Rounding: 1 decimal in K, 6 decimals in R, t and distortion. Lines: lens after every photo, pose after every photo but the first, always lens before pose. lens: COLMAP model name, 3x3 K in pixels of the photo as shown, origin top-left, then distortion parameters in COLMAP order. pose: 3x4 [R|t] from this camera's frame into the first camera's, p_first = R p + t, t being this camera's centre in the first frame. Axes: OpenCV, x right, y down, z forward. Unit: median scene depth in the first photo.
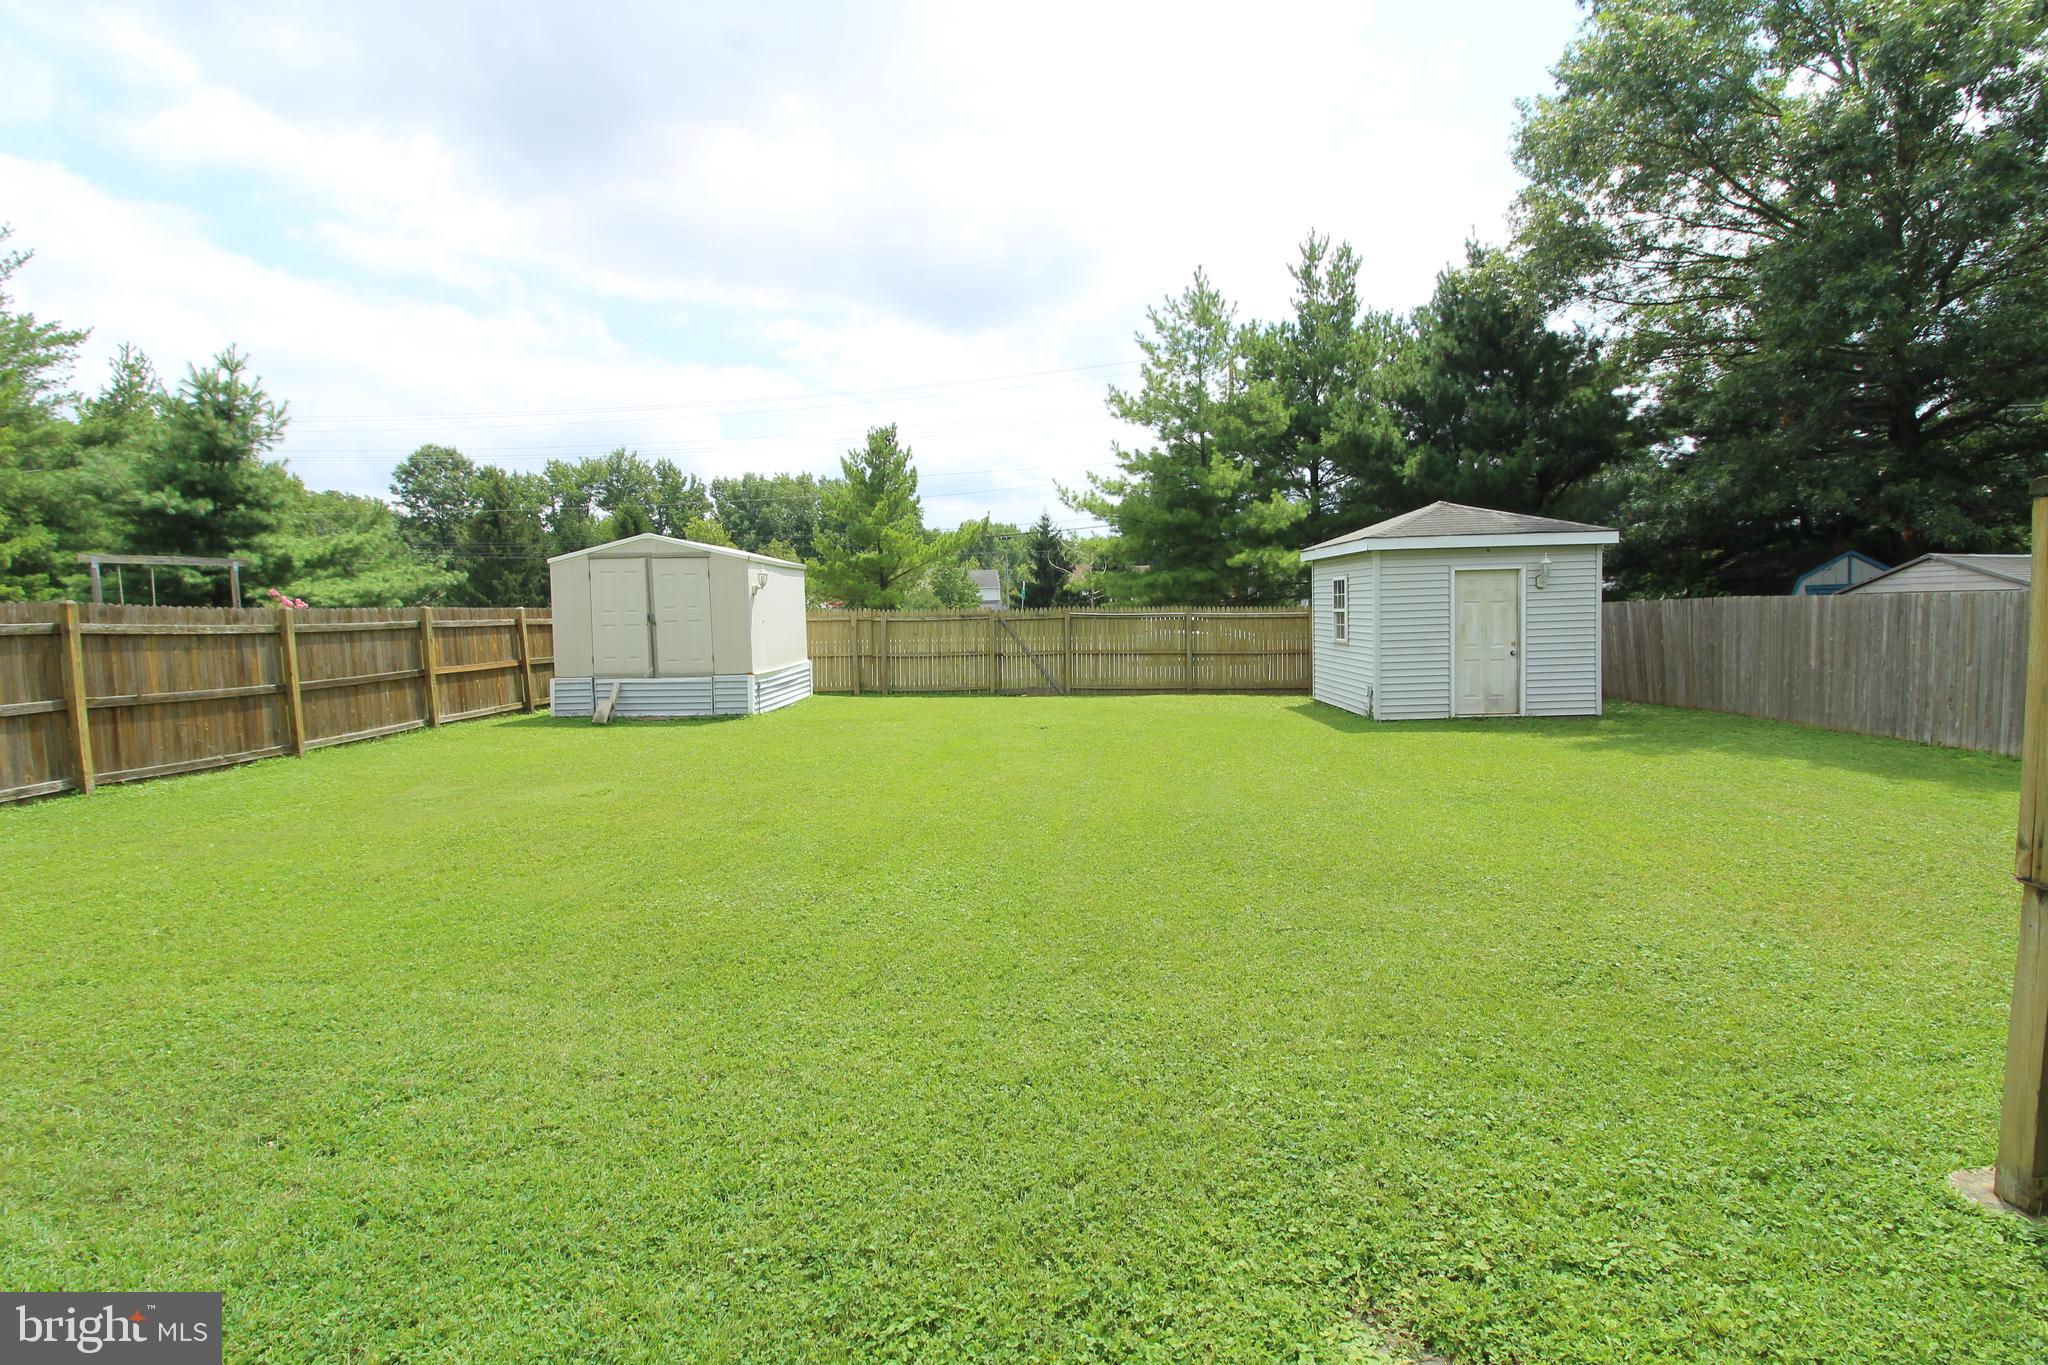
lens RADIAL K [[918.7, 0, 1019.4], [0, 918.7, 650.9], [0, 0, 1]] dist [0.010680, -0.019532]
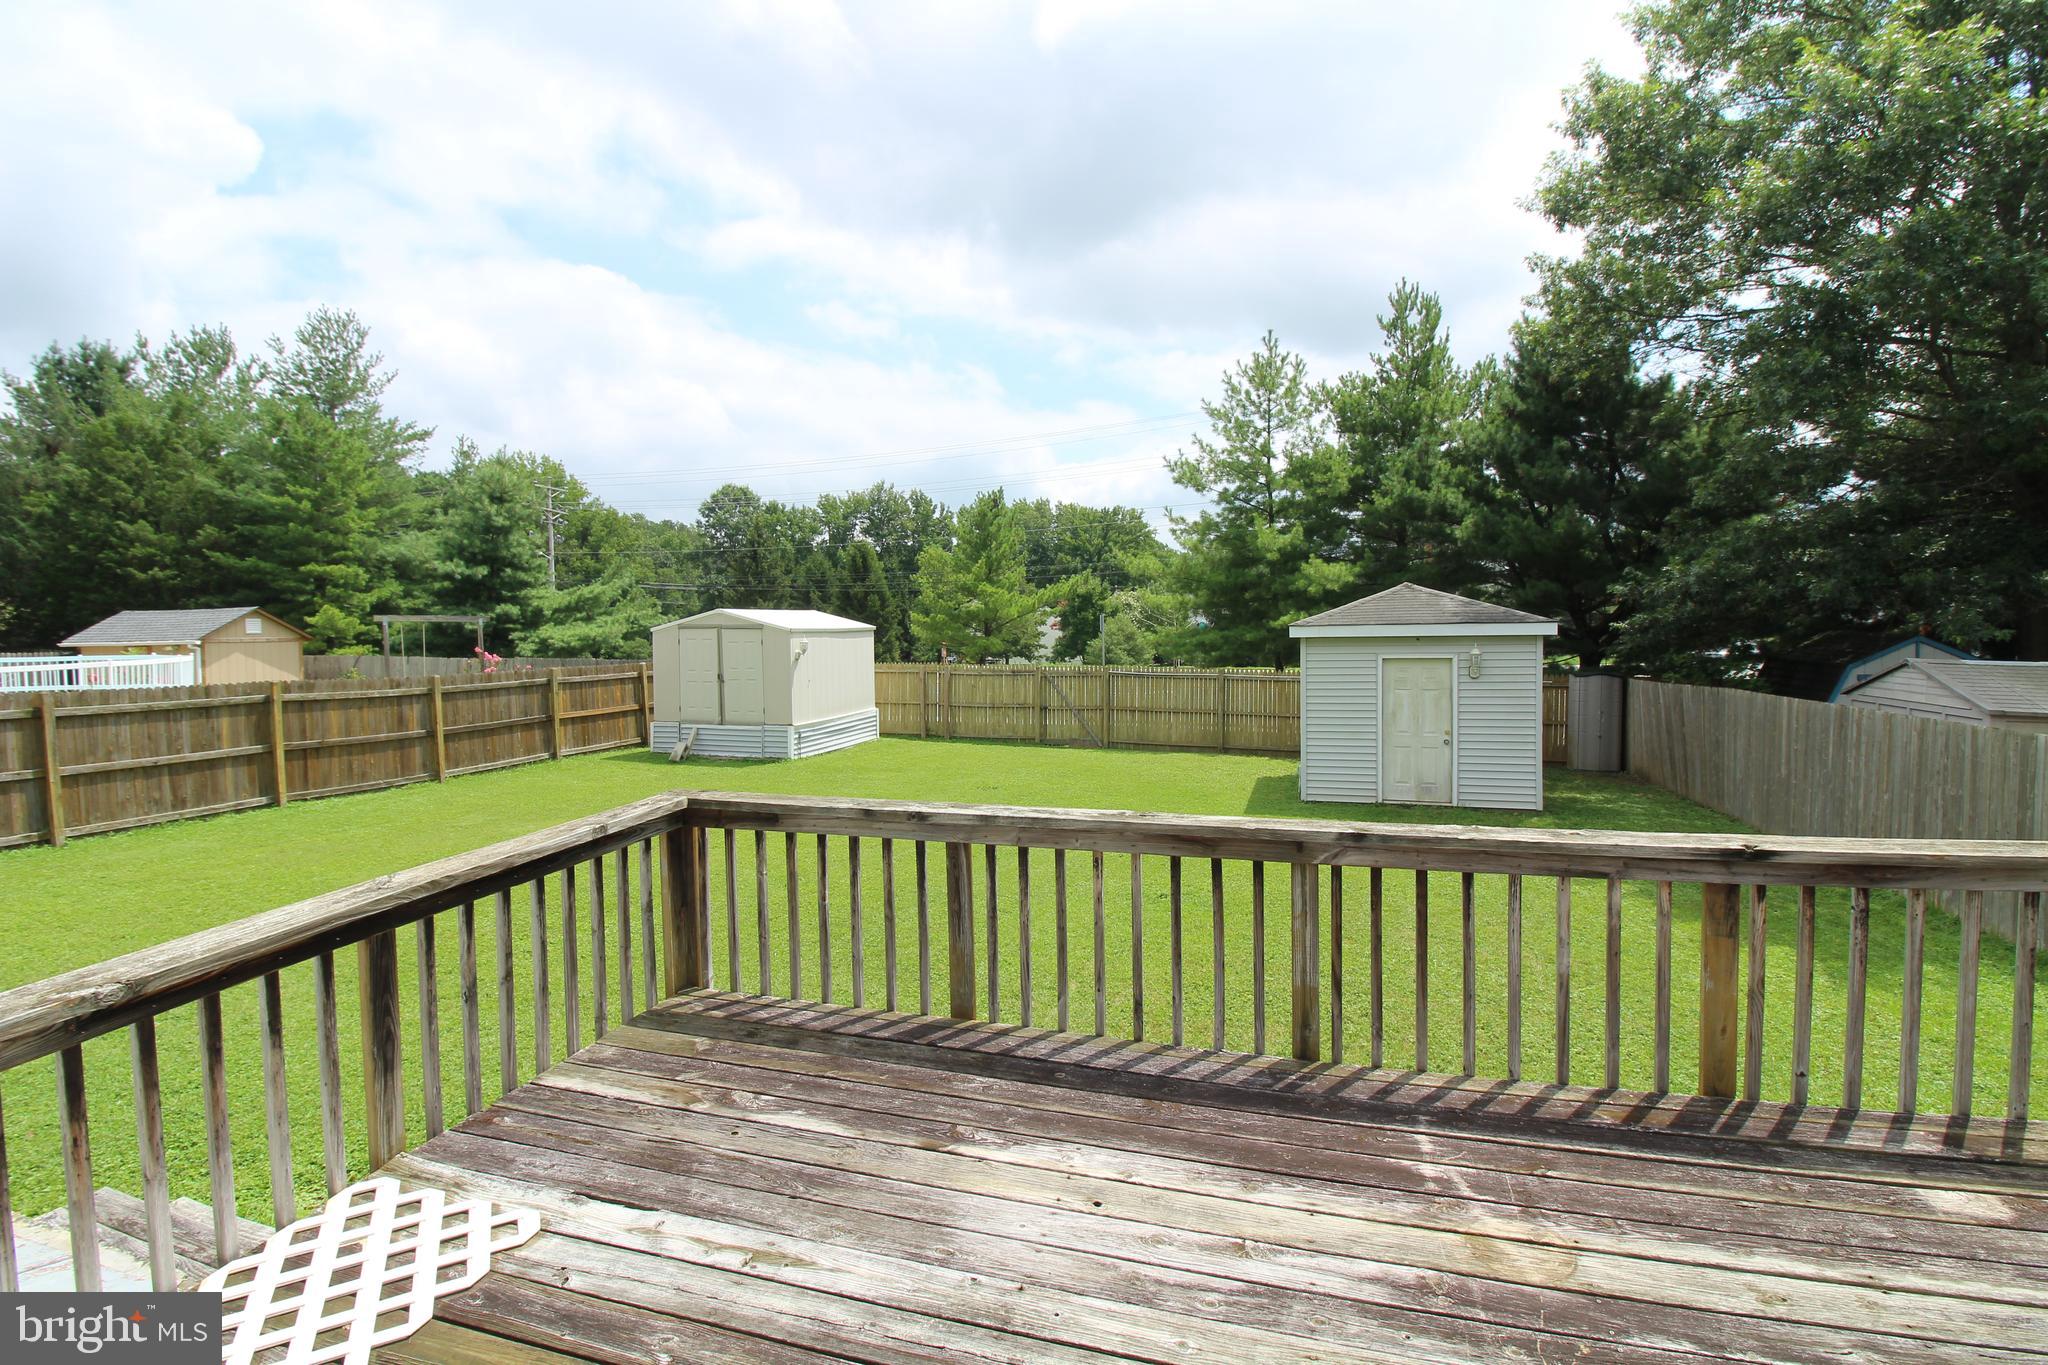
lens RADIAL K [[918.7, 0, 1019.4], [0, 918.7, 650.9], [0, 0, 1]] dist [0.010680, -0.019532]
pose [[0.958709, 0.020335, -0.283662, 0.308740], [-0.024397, 0.999644, -0.010796, -0.061020], [0.283341, 0.017271, 0.958864, -0.070837]]
